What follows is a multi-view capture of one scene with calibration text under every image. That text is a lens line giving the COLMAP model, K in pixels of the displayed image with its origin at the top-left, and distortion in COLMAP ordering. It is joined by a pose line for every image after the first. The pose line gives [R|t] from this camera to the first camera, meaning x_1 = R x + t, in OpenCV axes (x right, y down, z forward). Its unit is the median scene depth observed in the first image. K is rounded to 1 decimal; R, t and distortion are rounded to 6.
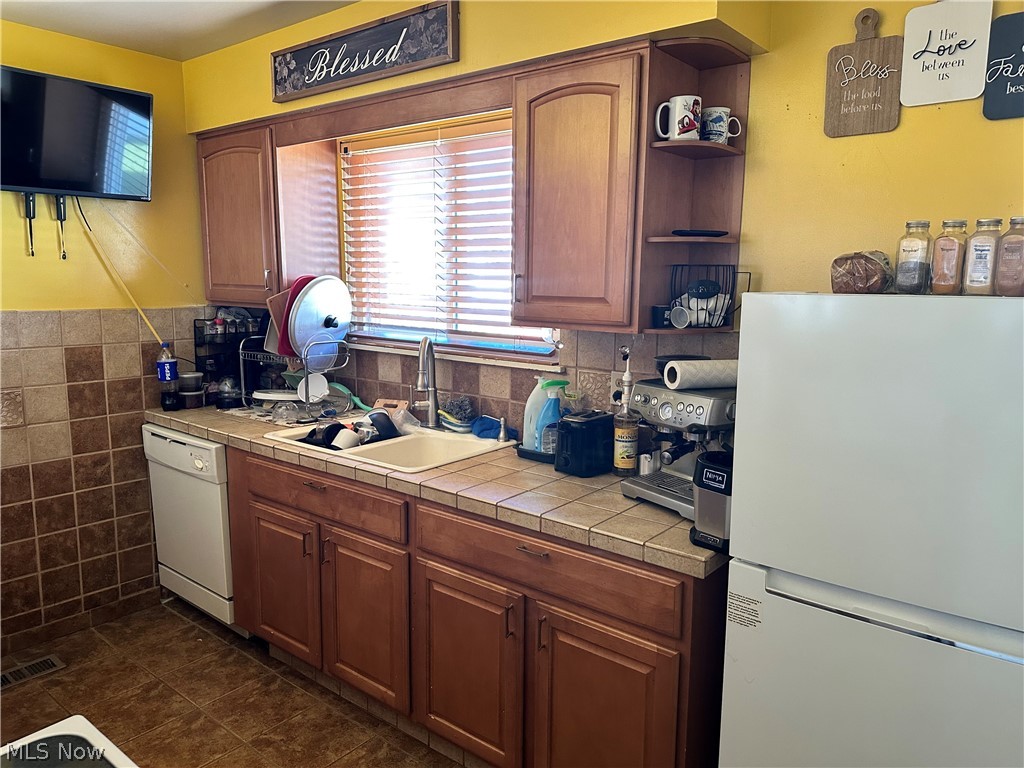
lens RADIAL K [[718.9, 0, 507.6], [0, 718.9, 379.8], [0, 0, 1]] dist [0.095258, -0.119186]
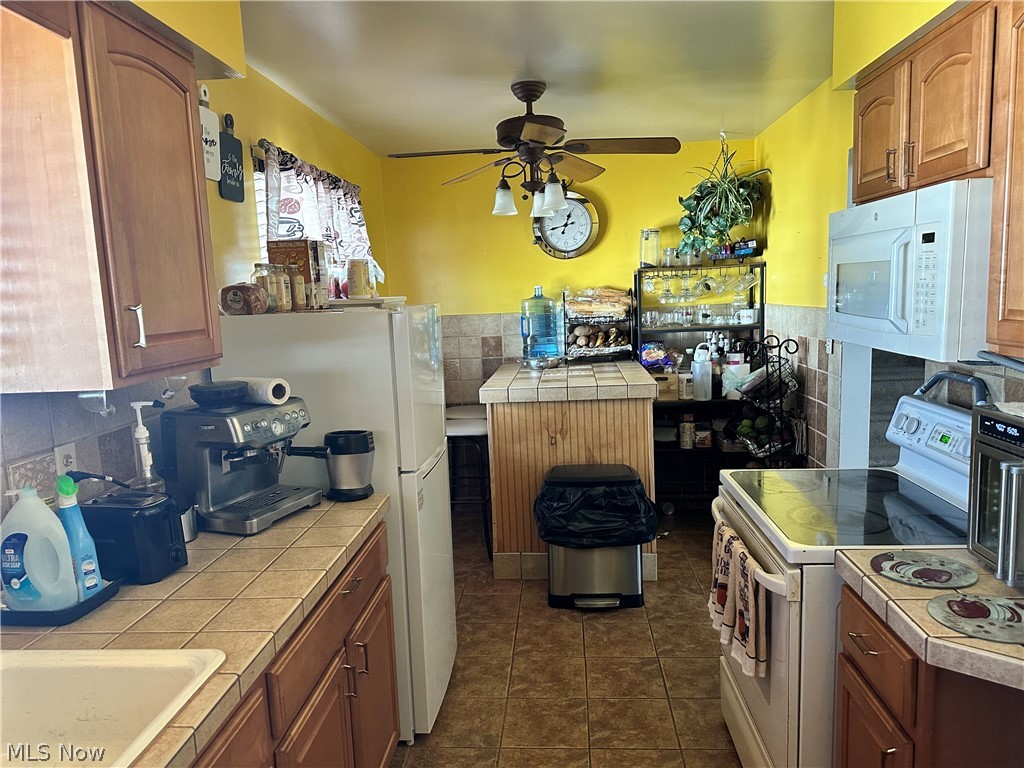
lens RADIAL K [[718.9, 0, 508.4], [0, 718.9, 390.9], [0, 0, 1]] dist [0.095258, -0.119186]
pose [[-0.574682, -0.100392, 0.812196, -0.654809], [0.153187, 0.961710, 0.227262, -0.154715], [-0.803912, 0.255021, -0.537298, 0.995822]]
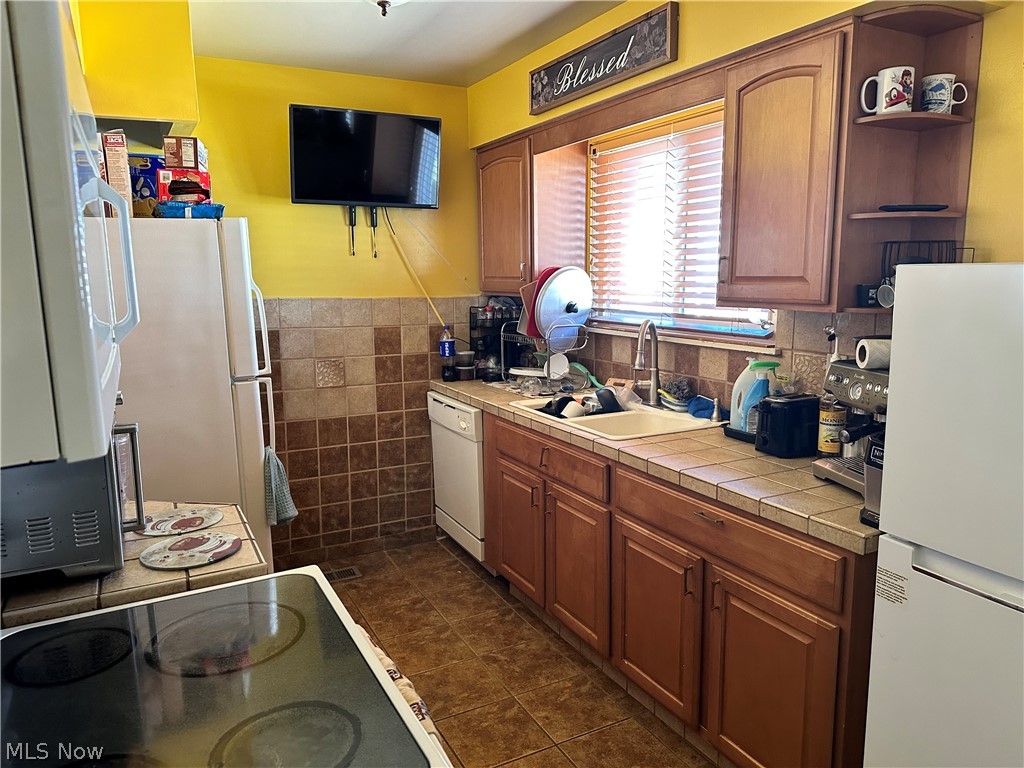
lens RADIAL K [[718.9, 0, 513.9], [0, 718.9, 379.2], [0, 0, 1]] dist [0.095258, -0.119186]
pose [[0.919320, 0.042609, -0.391196, 0.139790], [-0.041369, 0.999077, 0.011602, 0.027153], [0.391329, 0.005517, 0.920234, -0.072558]]
